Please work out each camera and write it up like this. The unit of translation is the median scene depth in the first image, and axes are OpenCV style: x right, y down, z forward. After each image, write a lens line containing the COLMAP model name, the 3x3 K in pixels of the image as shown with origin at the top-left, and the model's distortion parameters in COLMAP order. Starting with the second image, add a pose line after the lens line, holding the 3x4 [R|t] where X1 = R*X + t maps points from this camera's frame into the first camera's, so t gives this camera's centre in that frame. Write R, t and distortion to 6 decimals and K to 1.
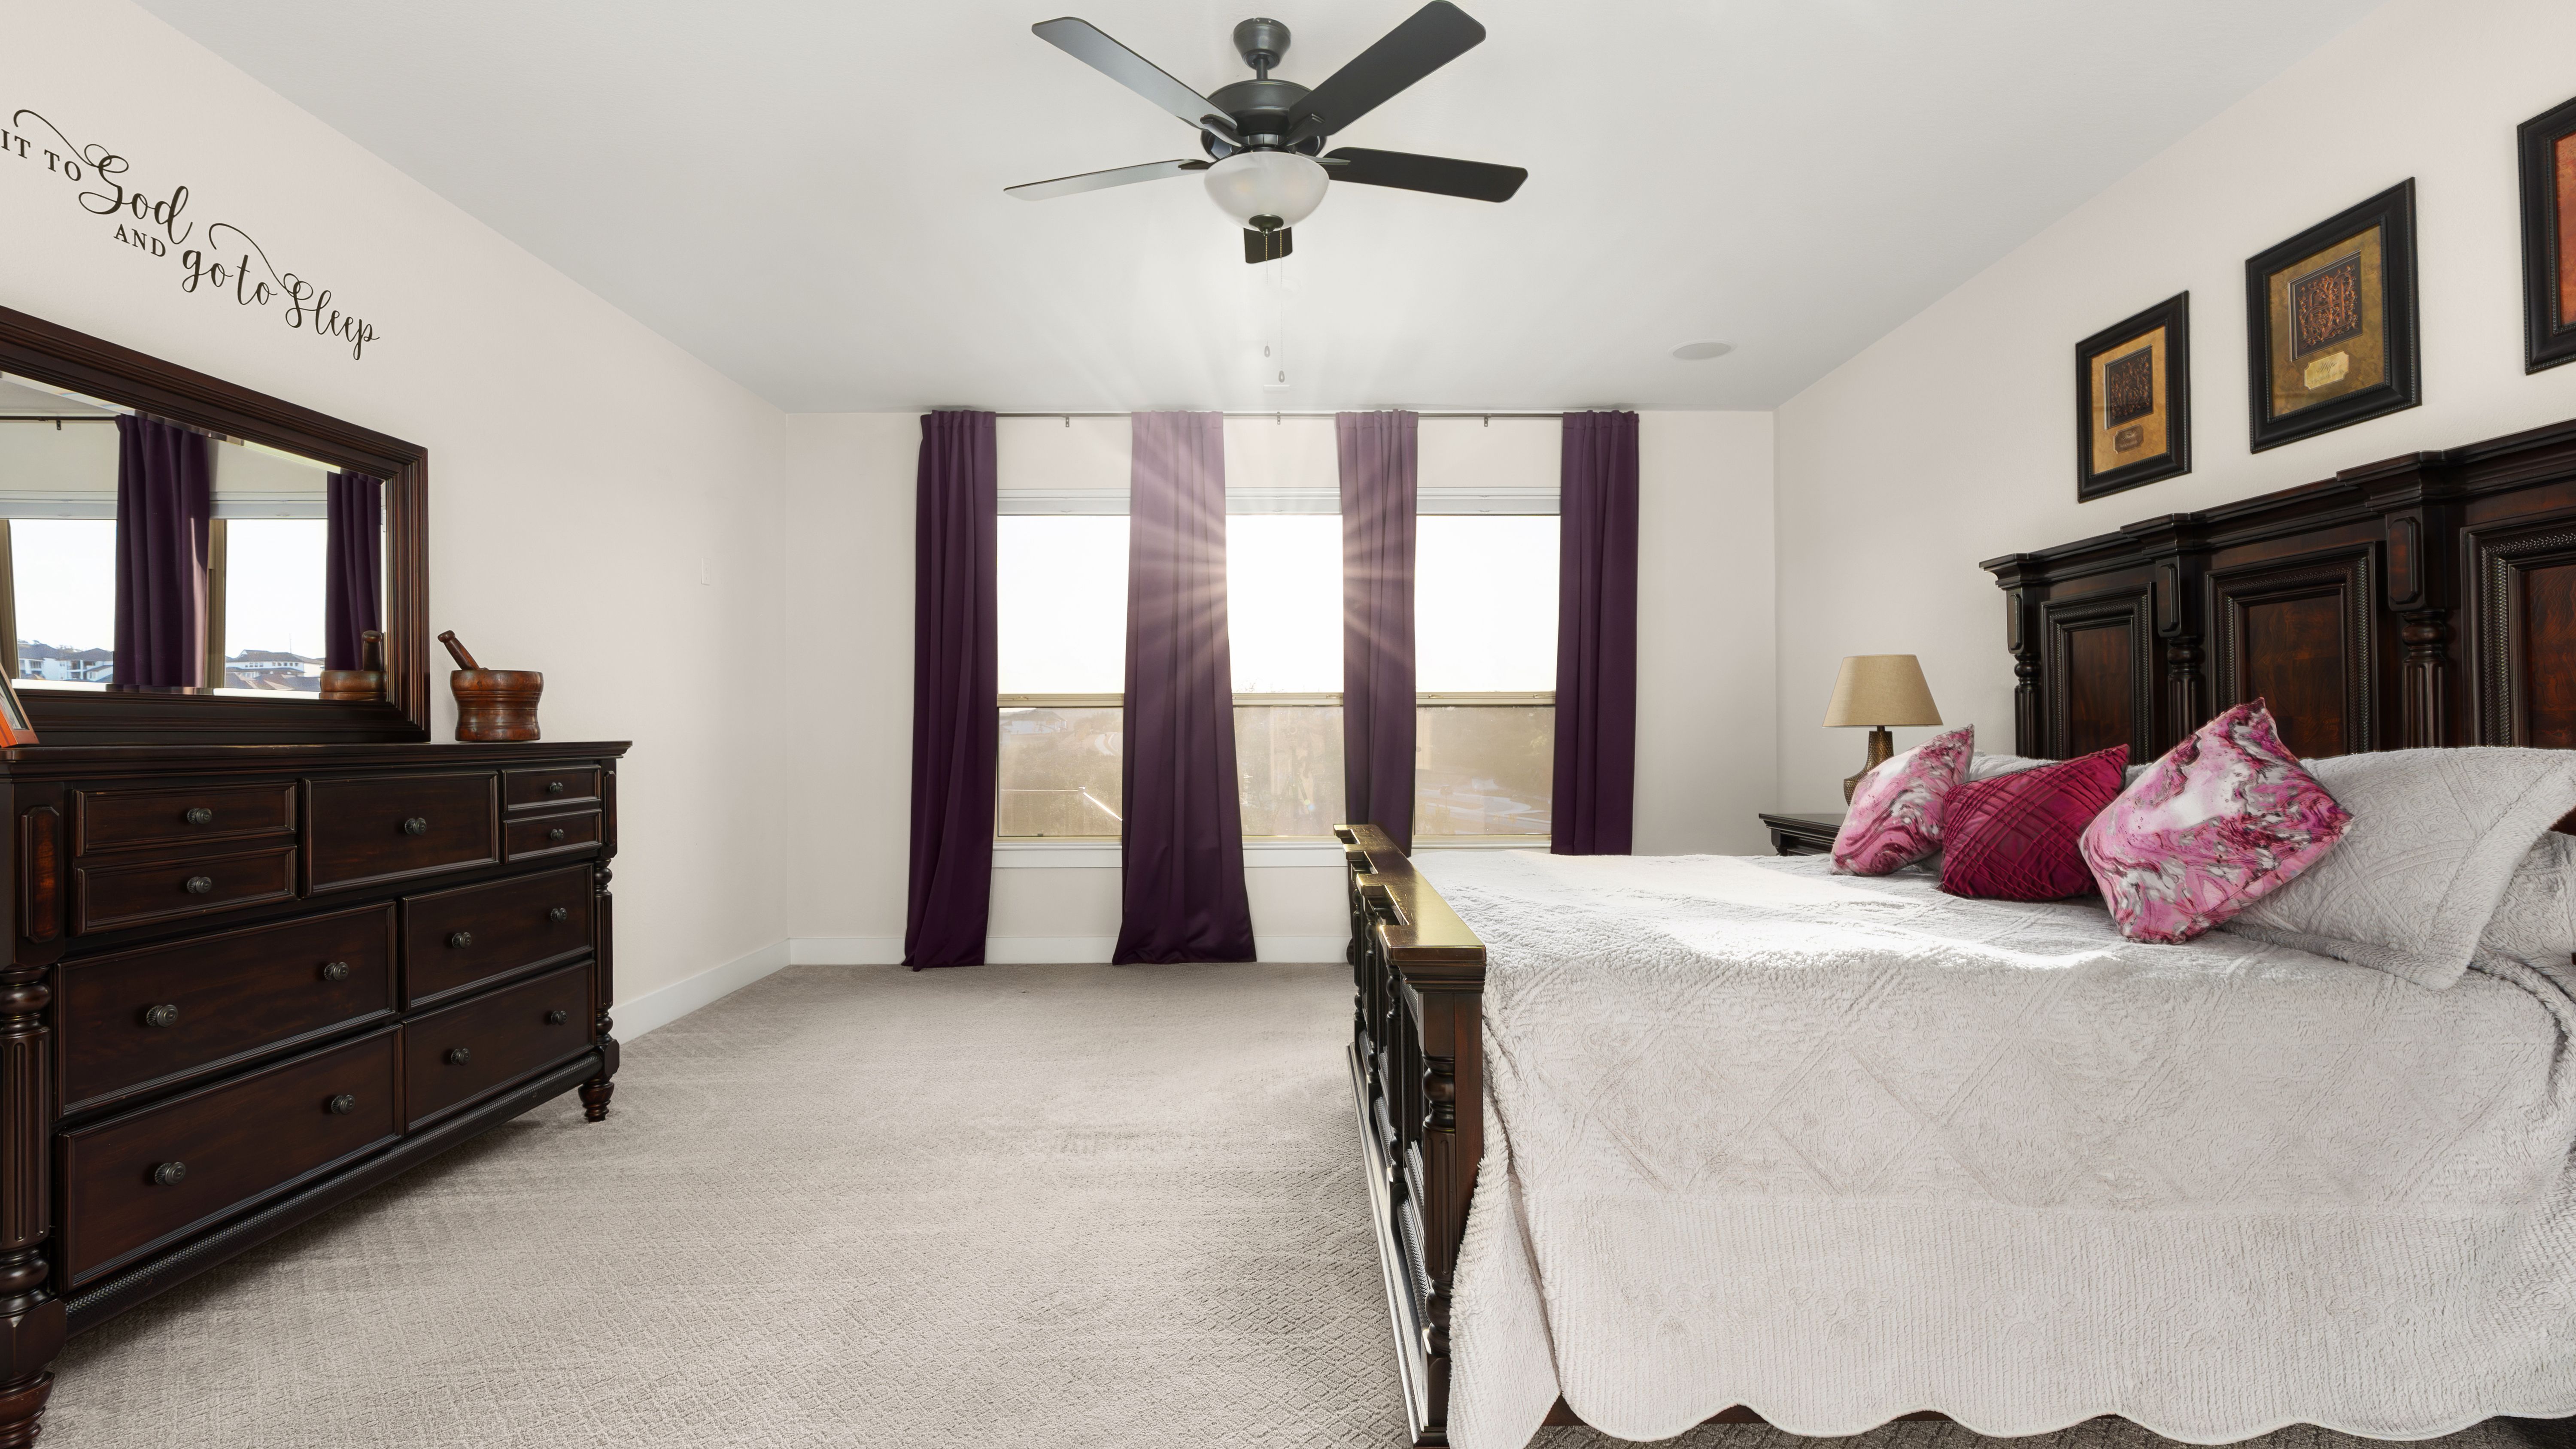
lens RADIAL K [[1194.1, 0, 1288.0], [0, 1194.1, 724.5], [0, 0, 1]] dist [0.002312, 0.001148]
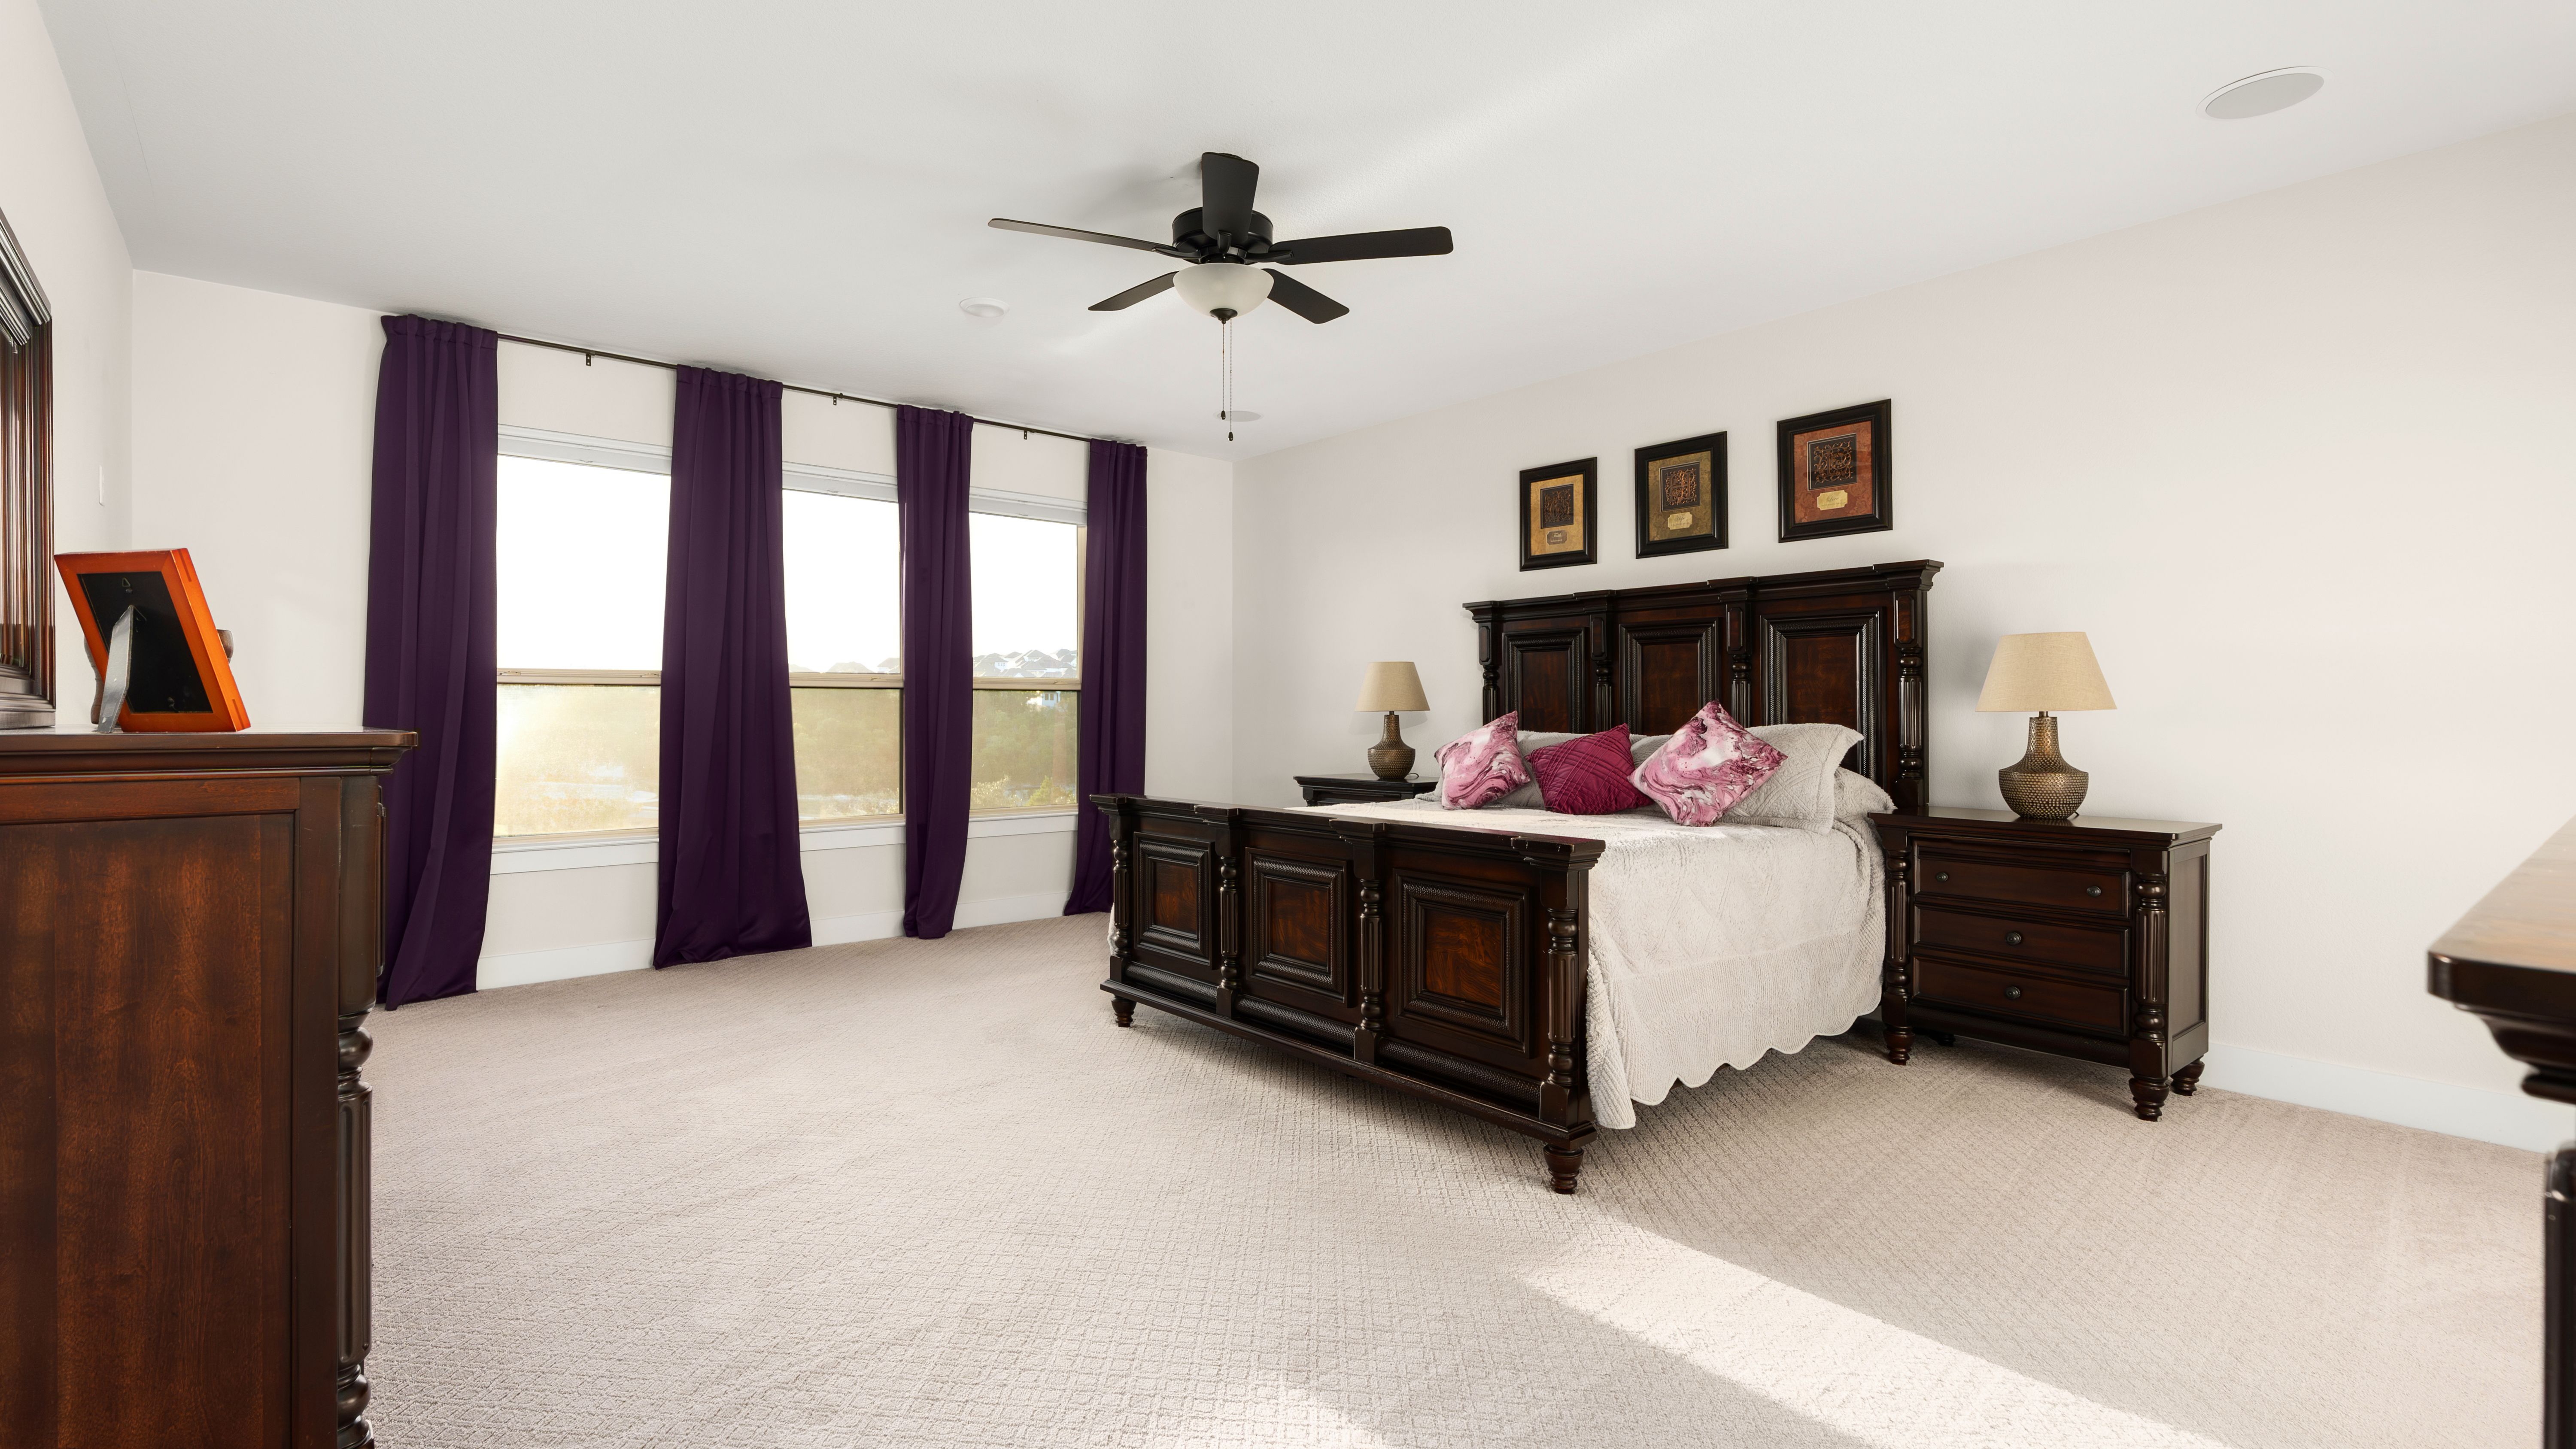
lens RADIAL K [[1194.1, 0, 1288.0], [0, 1194.1, 724.5], [0, 0, 1]] dist [0.002312, 0.001148]
pose [[0.754301, -0.003988, 0.656517, -0.689533], [-0.006637, 0.999884, 0.013699, -0.001750], [-0.656495, -0.014691, 0.754187, -0.000206]]
